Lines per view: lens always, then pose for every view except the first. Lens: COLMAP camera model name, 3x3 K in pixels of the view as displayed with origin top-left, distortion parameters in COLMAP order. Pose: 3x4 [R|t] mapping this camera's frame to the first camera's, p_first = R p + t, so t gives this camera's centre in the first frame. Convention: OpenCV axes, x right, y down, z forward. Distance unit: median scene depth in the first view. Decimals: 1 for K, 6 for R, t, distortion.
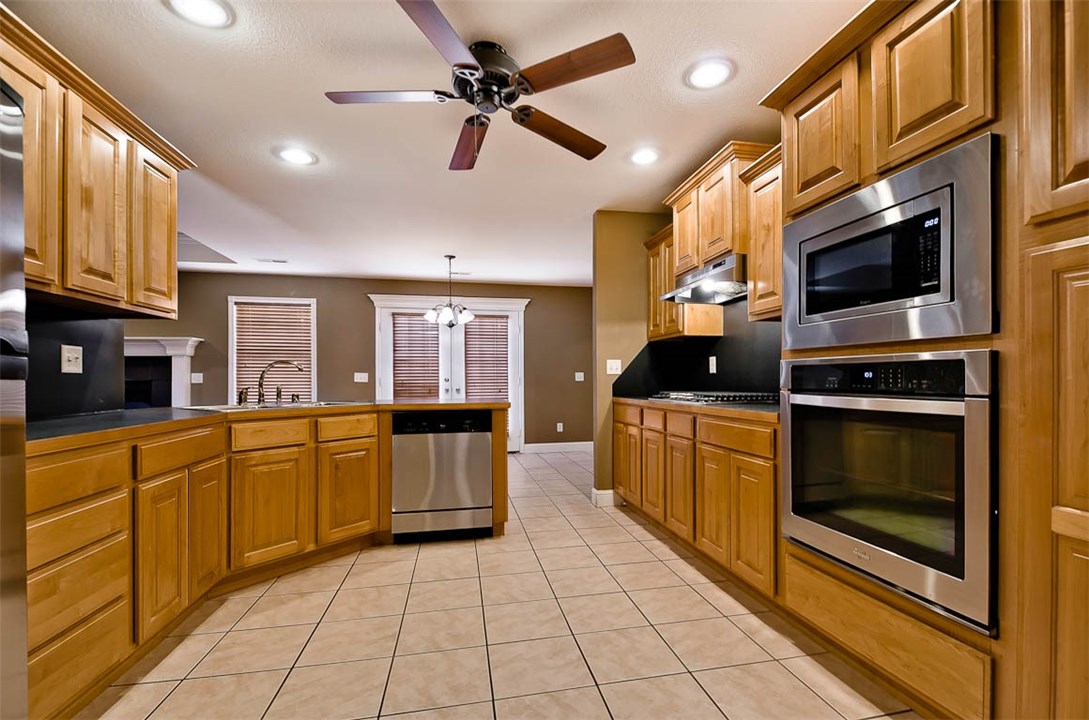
lens RADIAL K [[469.1, 0, 559.1], [0, 469.1, 385.1], [0, 0, 1]] dist [-0.000388, -0.000274]
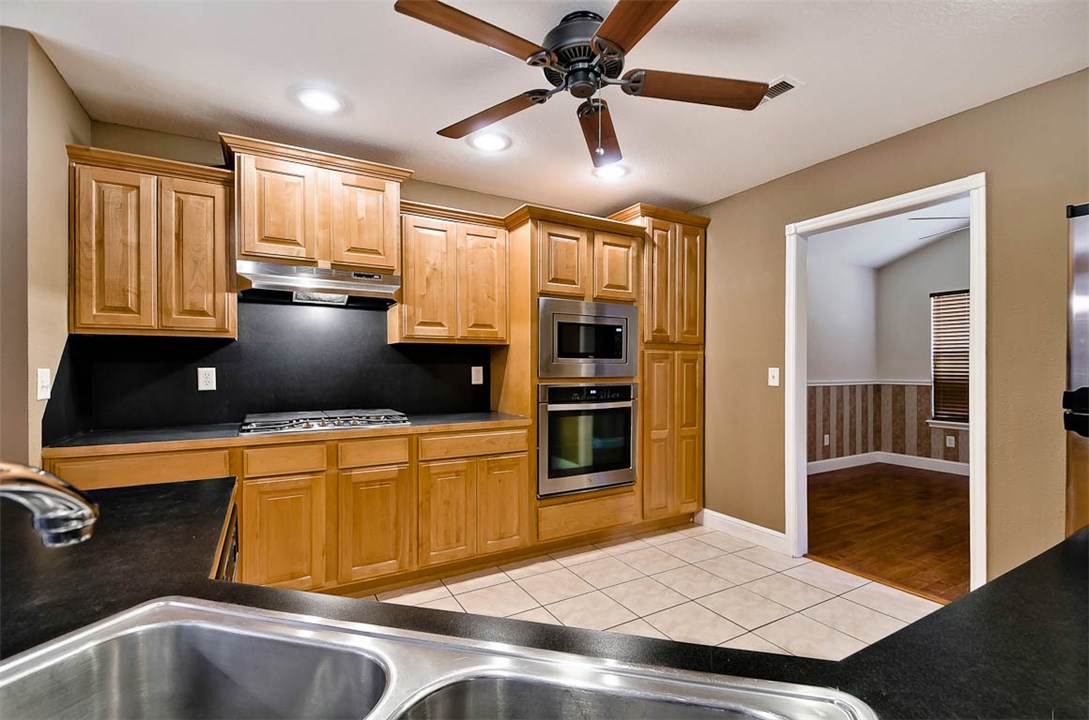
lens RADIAL K [[482.8, 0, 580.6], [0, 482.8, 368.3], [0, 0, 1]] dist [0.015370, -0.001195]
pose [[-0.297303, 0.002093, 0.954781, -0.324135], [0.010891, 0.999940, 0.001199, -0.030906], [-0.954721, 0.010755, -0.297308, 0.400996]]
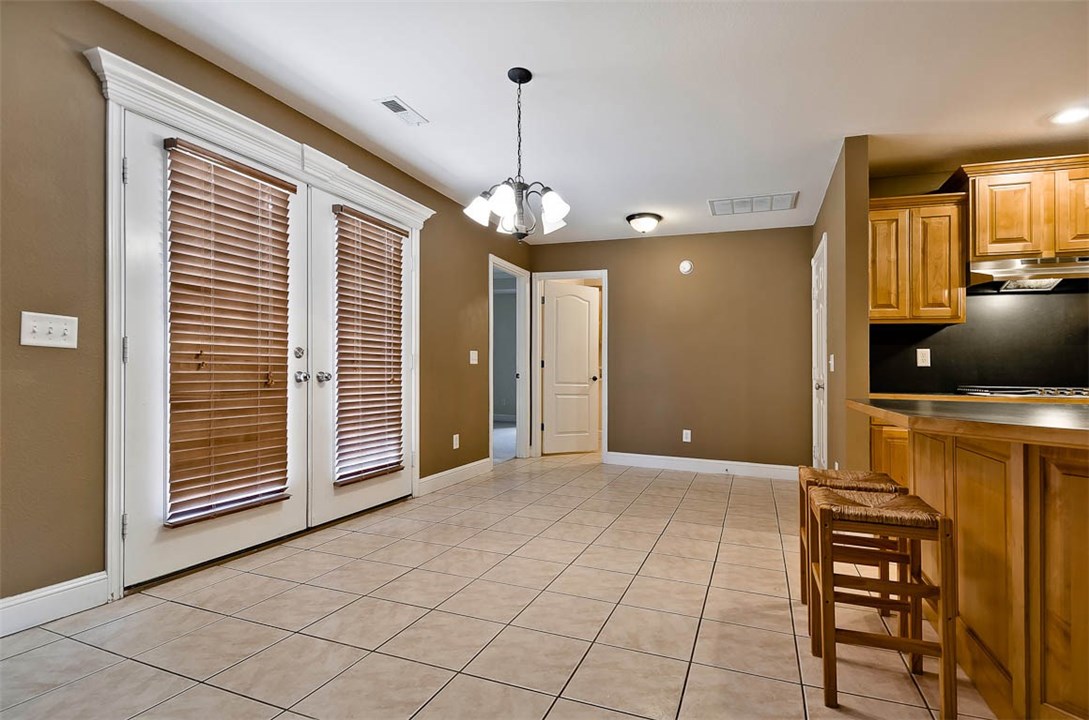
lens RADIAL K [[505.0, 0, 560.8], [0, 505.0, 379.1], [0, 0, 1]] dist [0.003866, -0.002457]
pose [[0.541014, 0.005772, 0.840994, -0.533237], [-0.018242, 0.999822, 0.004873, 0.006019], [-0.840816, -0.017977, 0.541023, 0.616836]]
